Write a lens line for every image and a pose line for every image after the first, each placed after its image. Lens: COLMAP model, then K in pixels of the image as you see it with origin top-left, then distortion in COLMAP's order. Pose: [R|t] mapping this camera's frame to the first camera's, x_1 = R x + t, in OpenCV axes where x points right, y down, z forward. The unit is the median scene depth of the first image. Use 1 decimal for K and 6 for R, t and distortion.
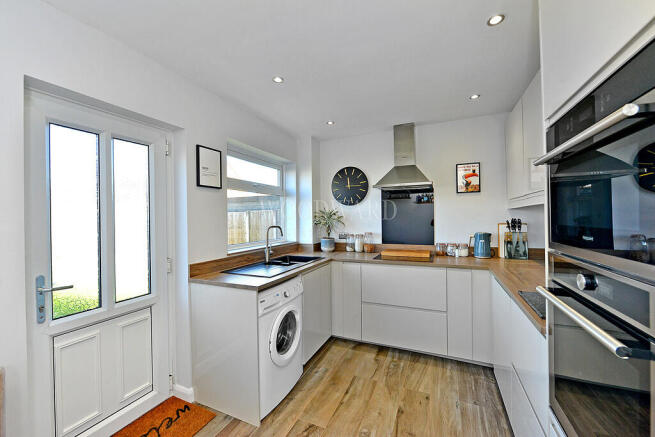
lens RADIAL K [[263.0, 0, 328.1], [0, 263.0, 216.6], [0, 0, 1]] dist [-0.000167, -0.000240]
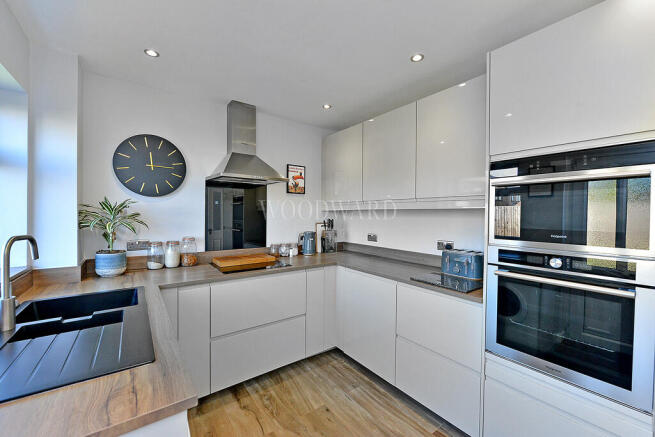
lens RADIAL K [[263.0, 0, 328.1], [0, 263.0, 216.6], [0, 0, 1]] dist [-0.000167, -0.000240]
pose [[0.490556, 0.009218, 0.871361, -0.313429], [-0.020645, 0.999786, 0.001046, -0.004021], [-0.871165, -0.018503, 0.490641, 0.380064]]
